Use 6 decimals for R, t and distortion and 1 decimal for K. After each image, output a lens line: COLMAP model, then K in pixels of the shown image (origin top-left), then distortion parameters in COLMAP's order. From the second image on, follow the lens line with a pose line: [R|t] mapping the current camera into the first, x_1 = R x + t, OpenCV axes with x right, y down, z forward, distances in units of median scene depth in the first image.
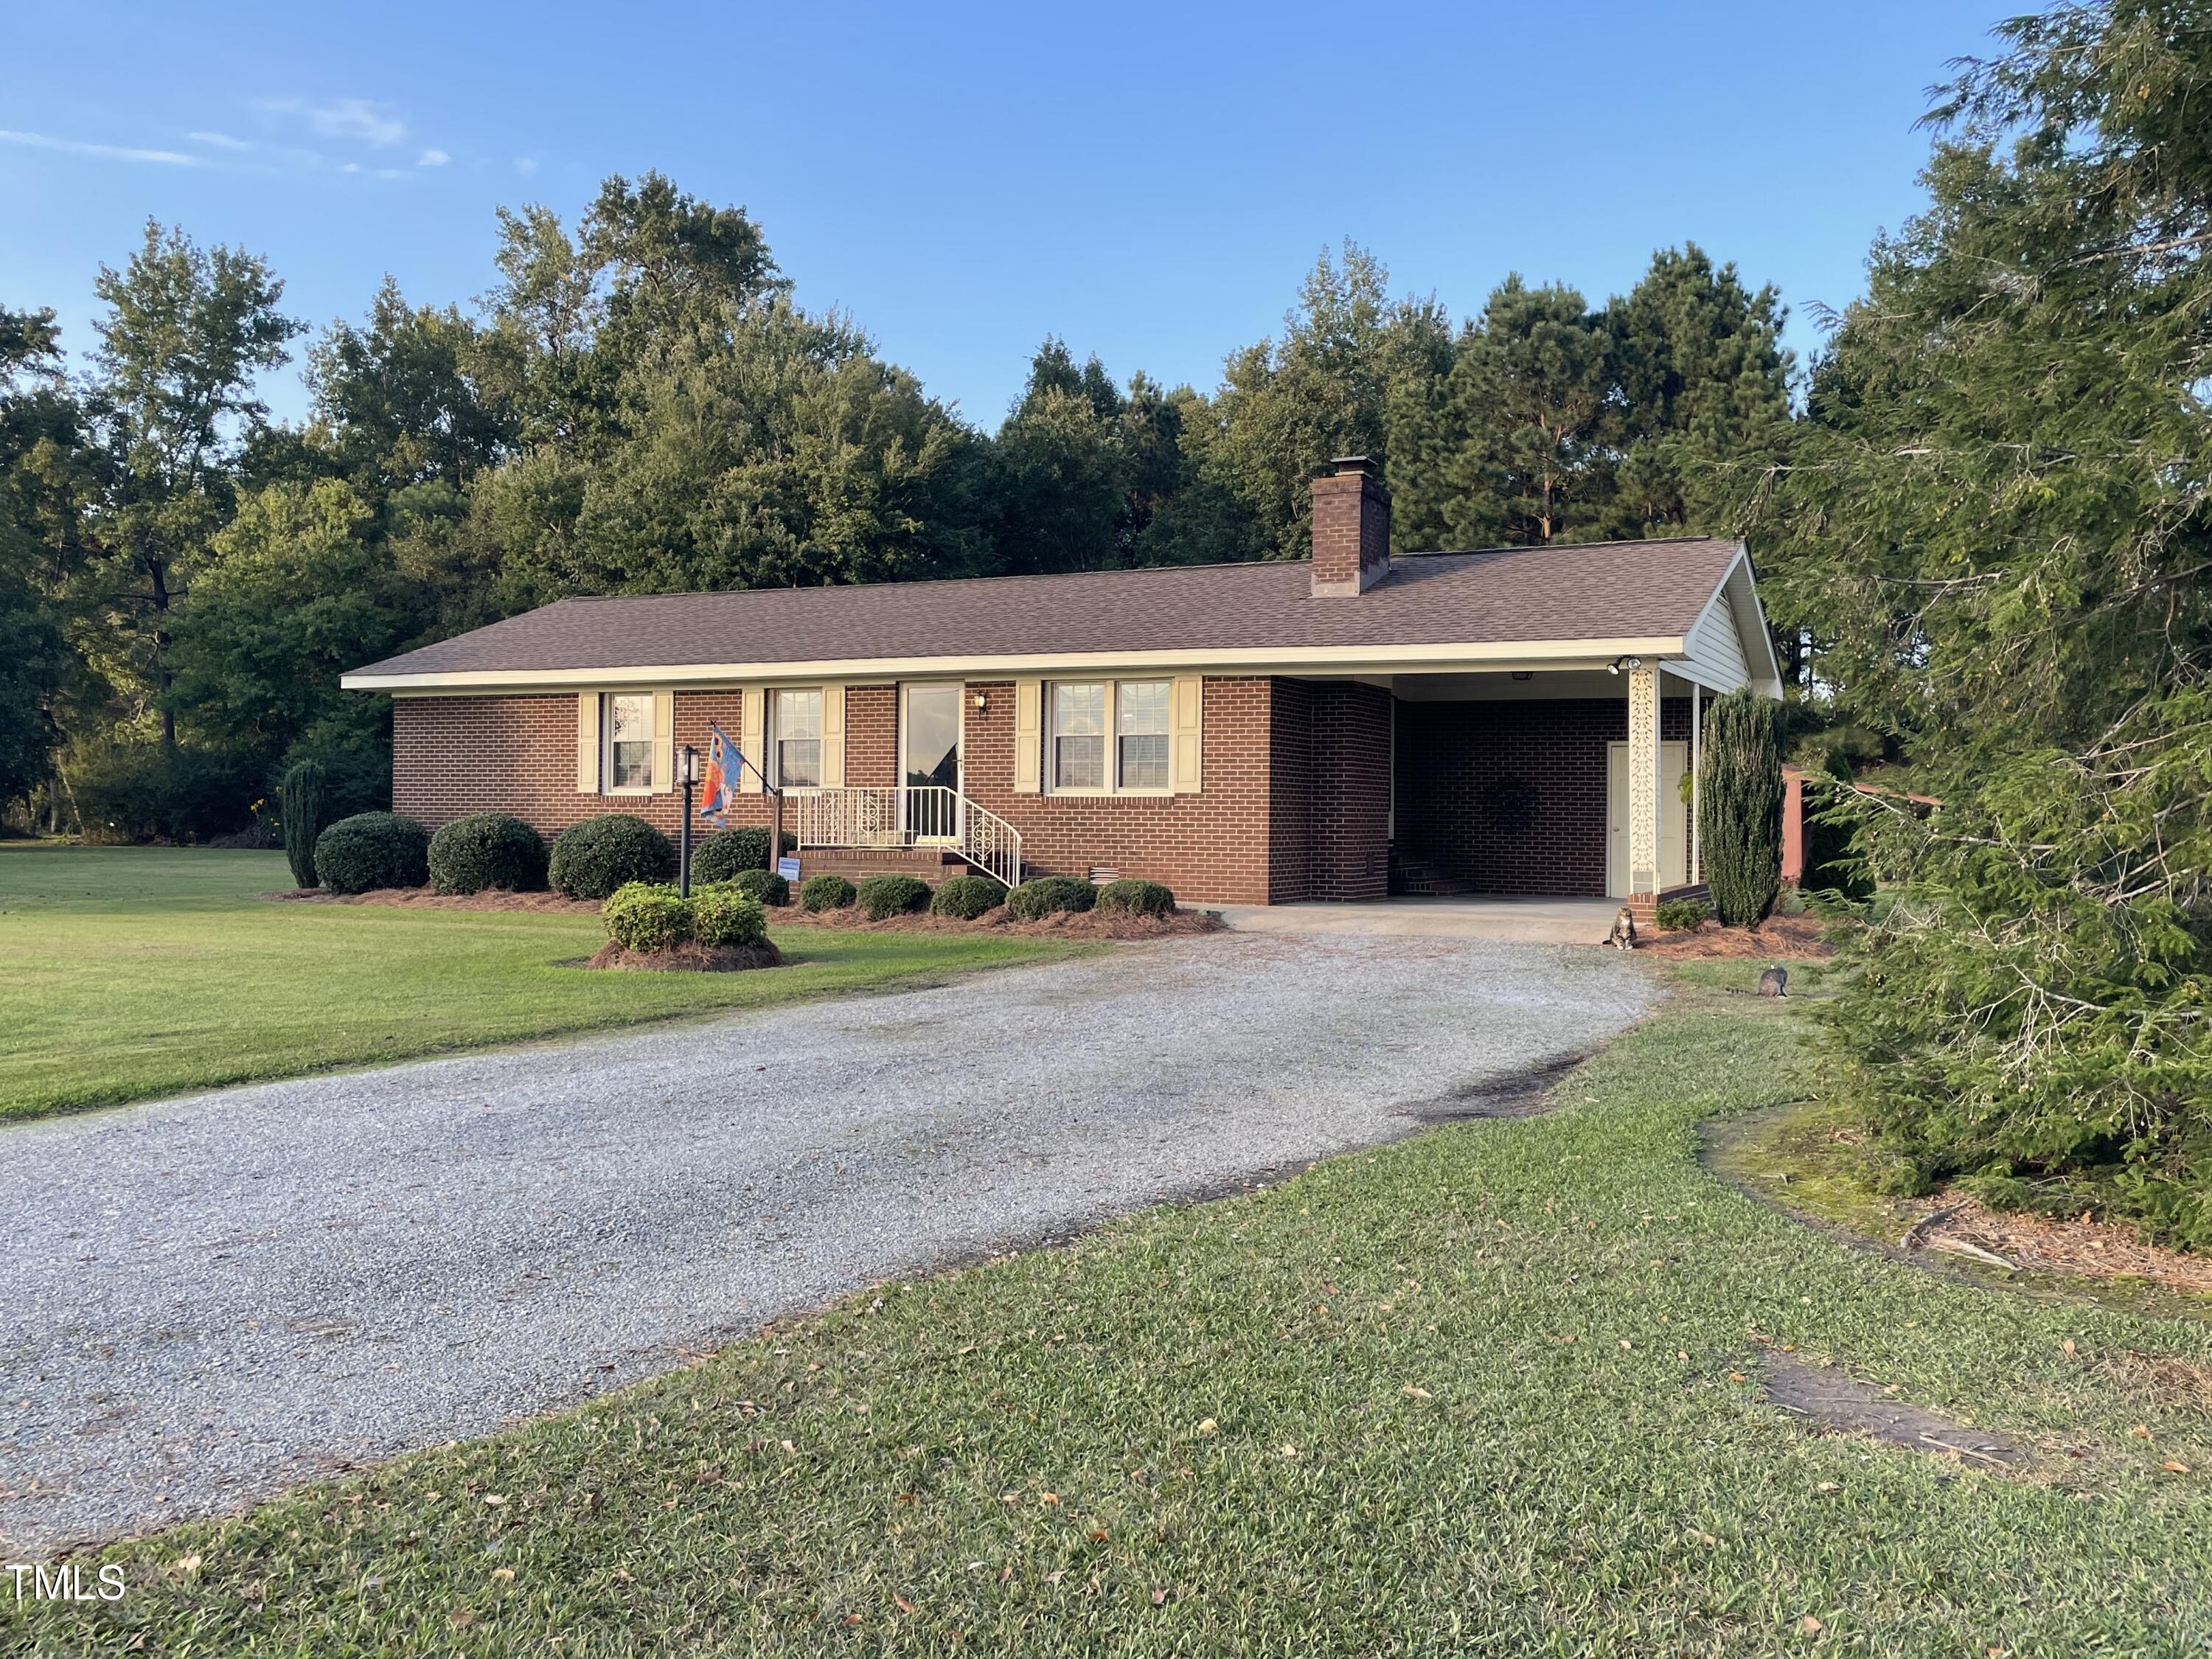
lens RADIAL K [[1835.2, 0, 1120.0], [0, 1835.2, 787.8], [0, 0, 1]] dist [0.074662, -0.060853]
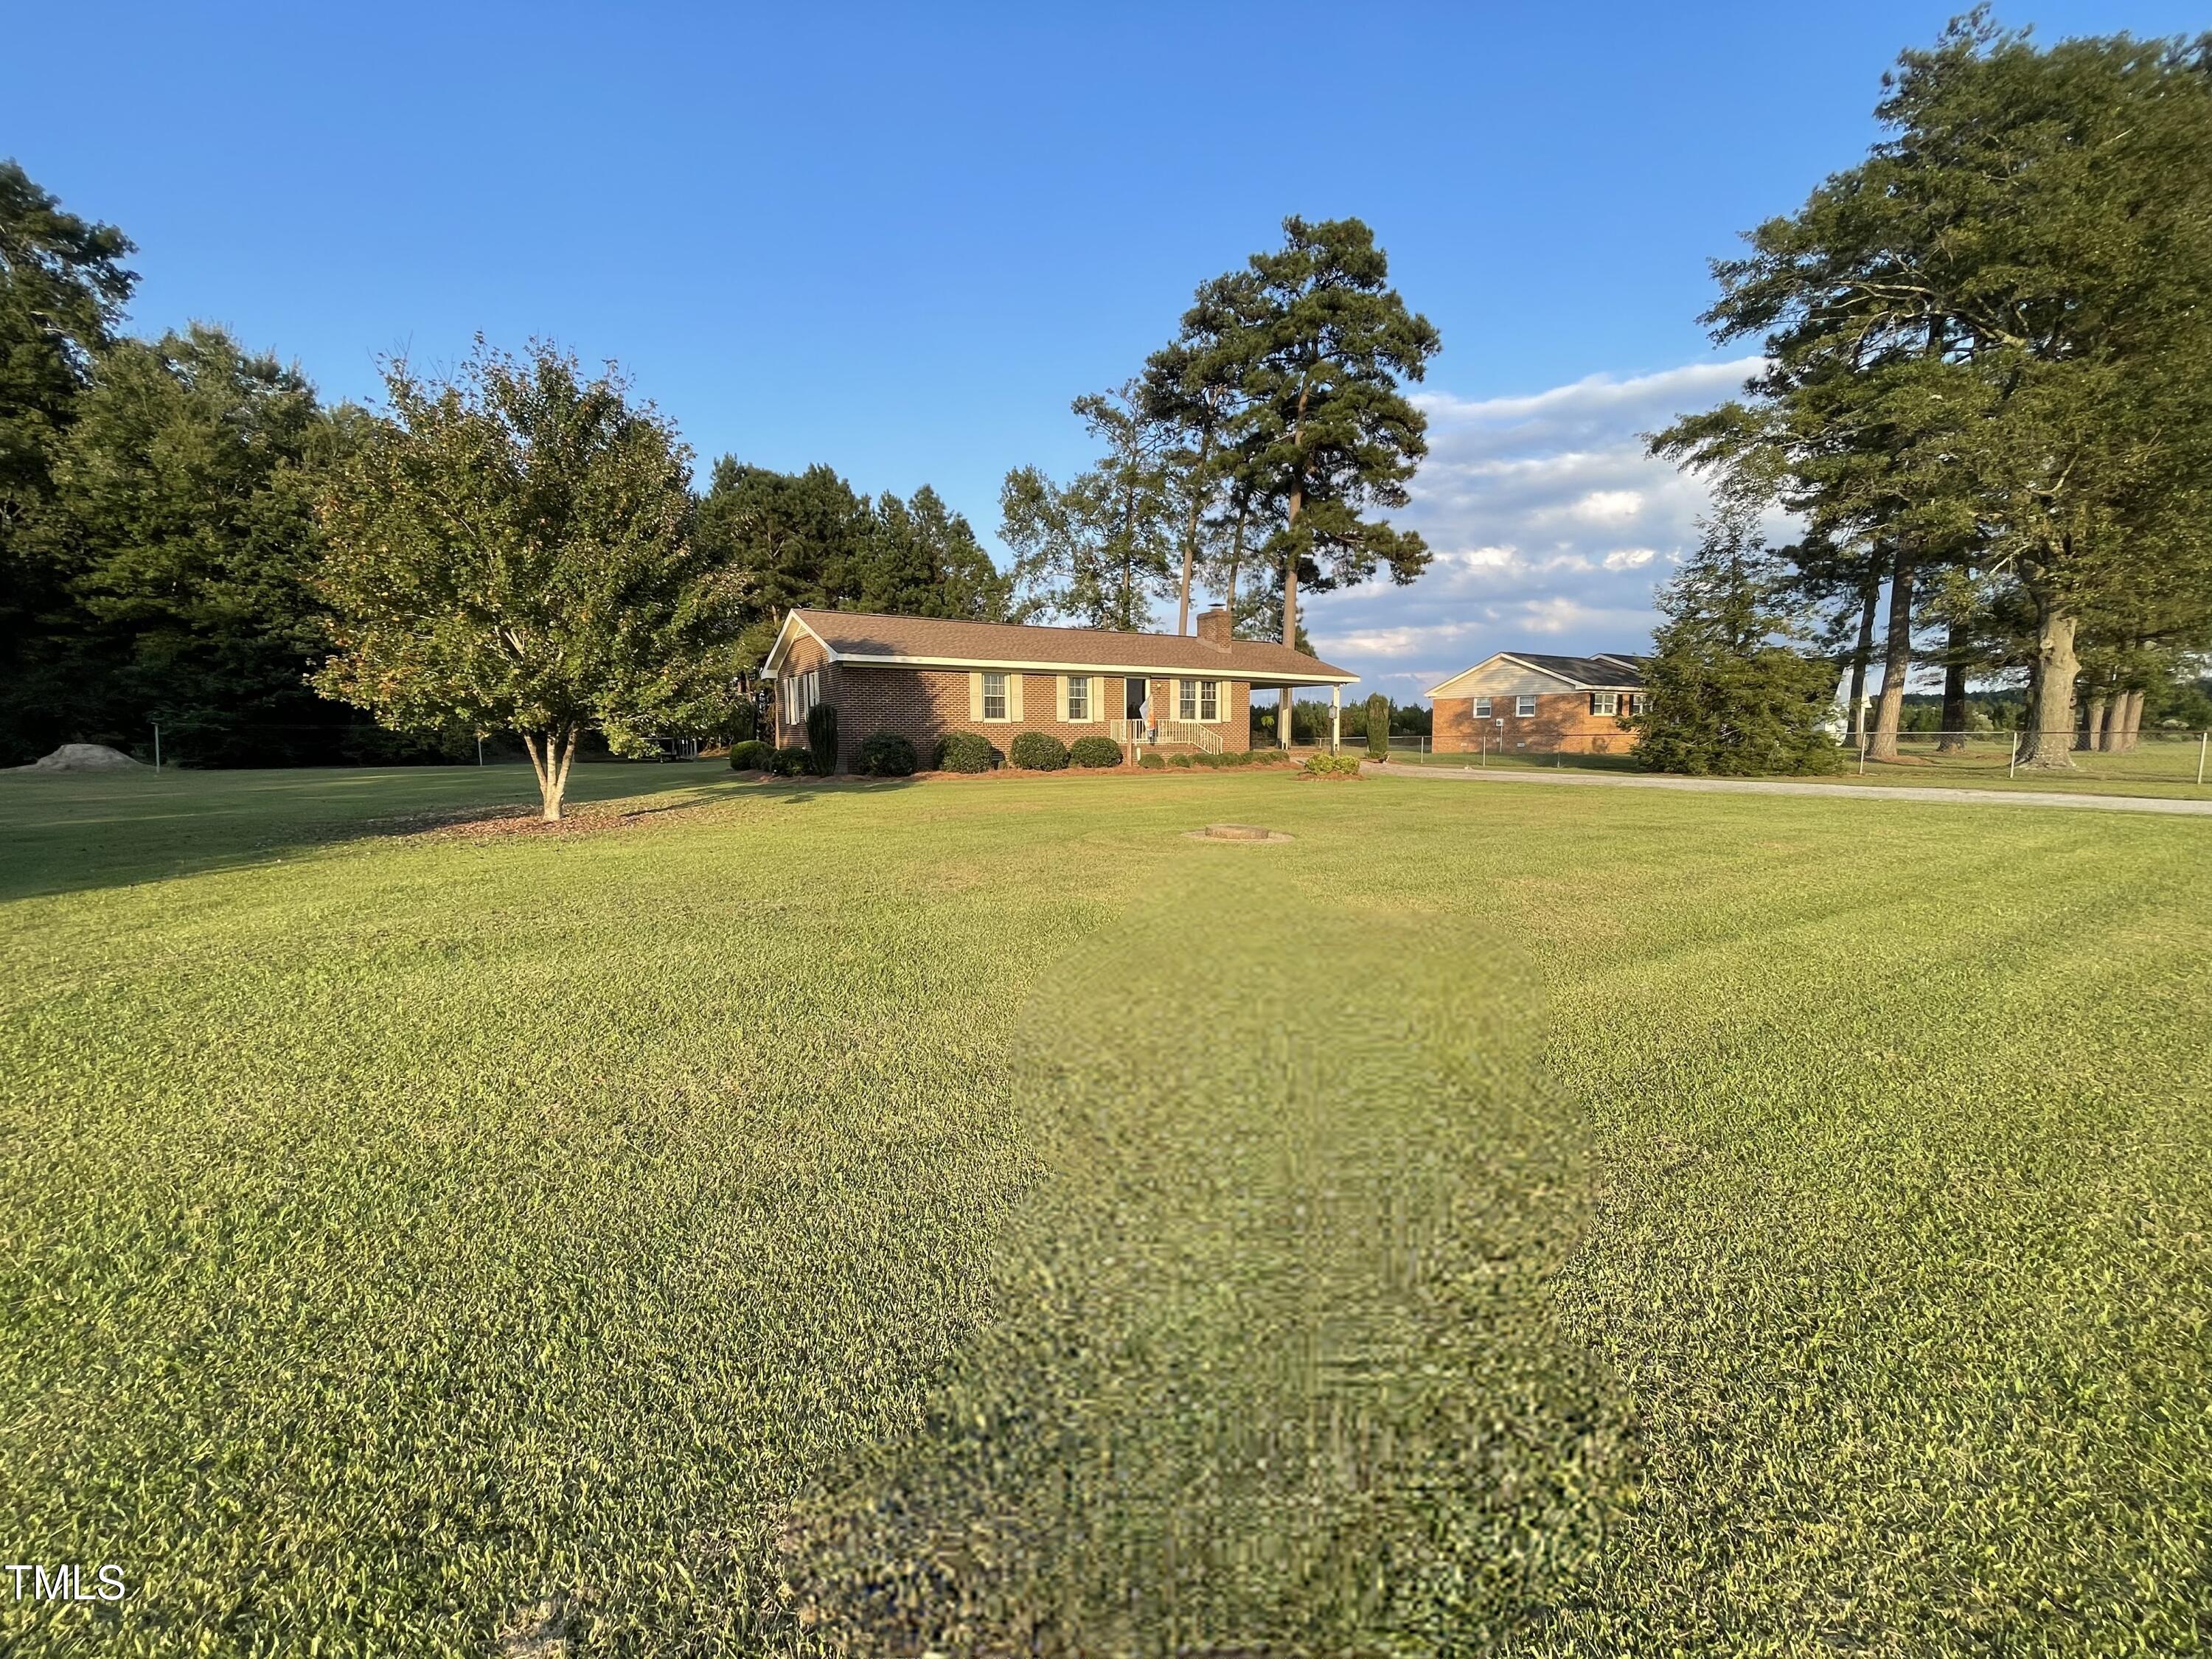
lens RADIAL K [[890.0, 0, 1103.9], [0, 890.0, 829.0], [0, 0, 1]] dist [-0.003402, -0.000589]
pose [[0.529789, -0.101789, 0.841999, -1.042564], [-0.004414, 0.992428, 0.122751, -0.000100], [-0.848118, -0.068749, 0.525328, 0.359127]]
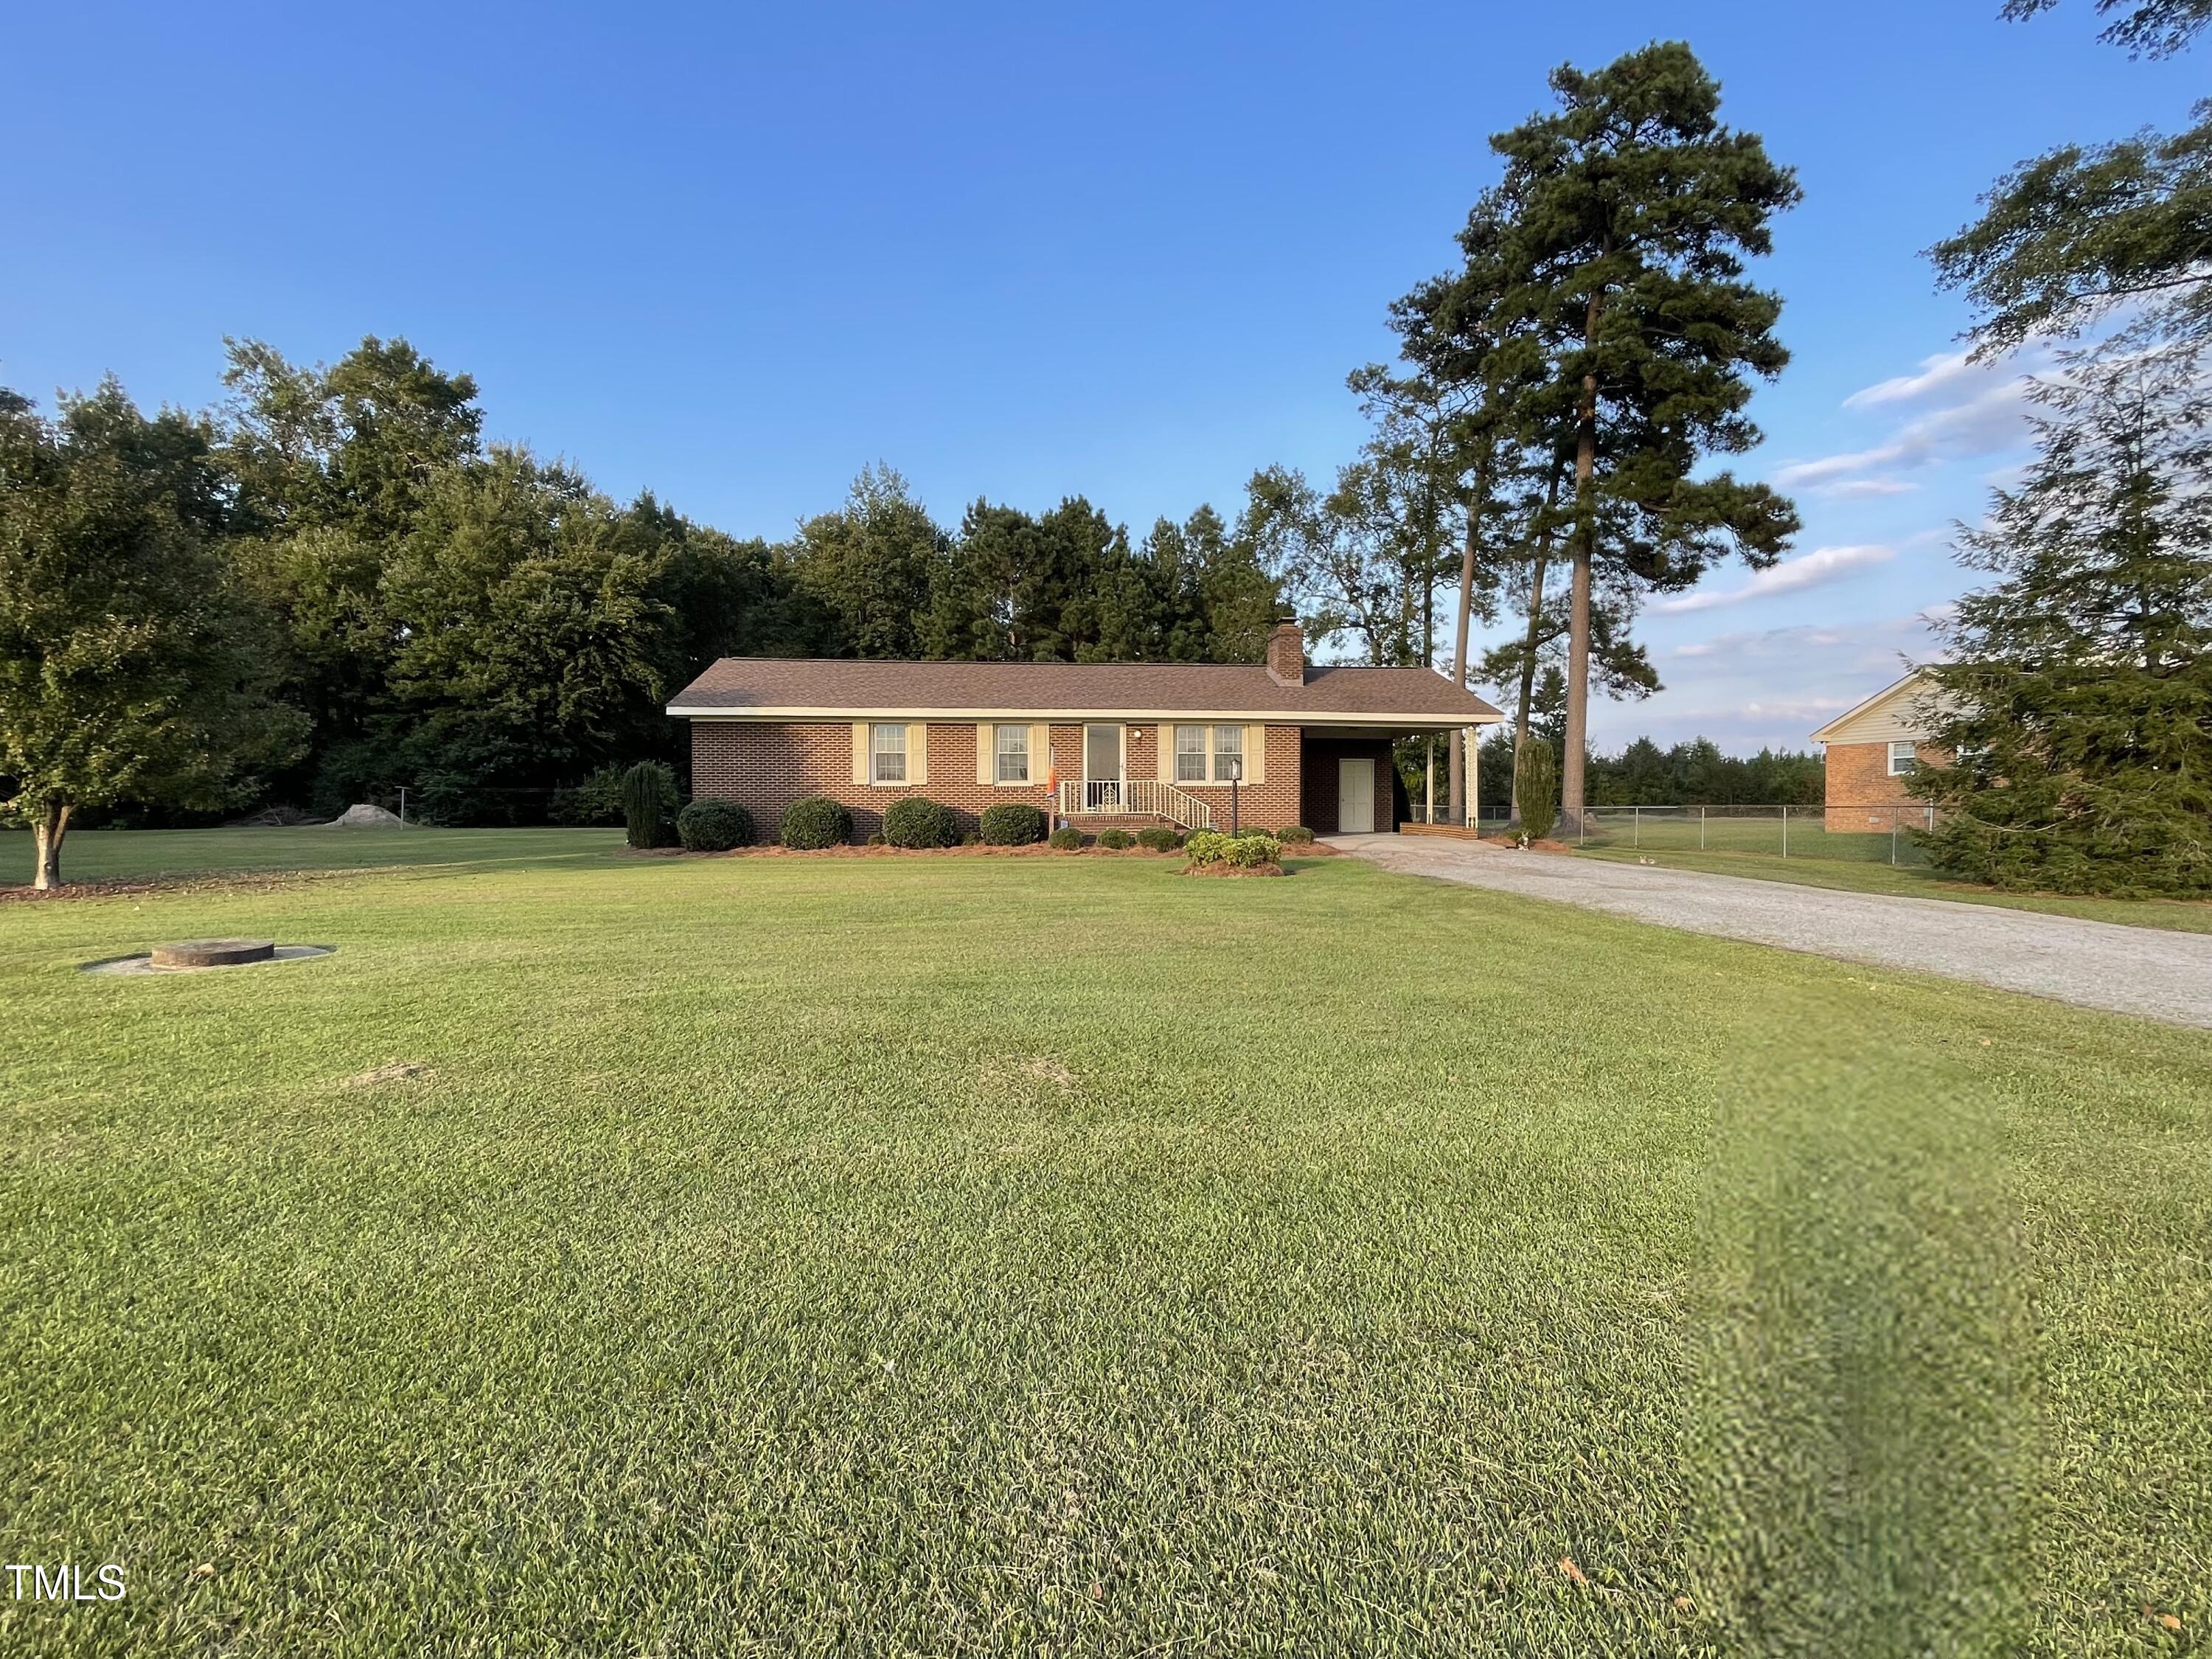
lens RADIAL K [[1055.2, 0, 1110.0], [0, 1055.2, 833.2], [0, 0, 1]] dist [-0.008070, 0.000157]
pose [[0.853050, -0.027301, 0.521114, -0.583163], [0.000276, 0.998654, 0.051867, -0.002287], [-0.521829, -0.044101, 0.851910, 0.094188]]
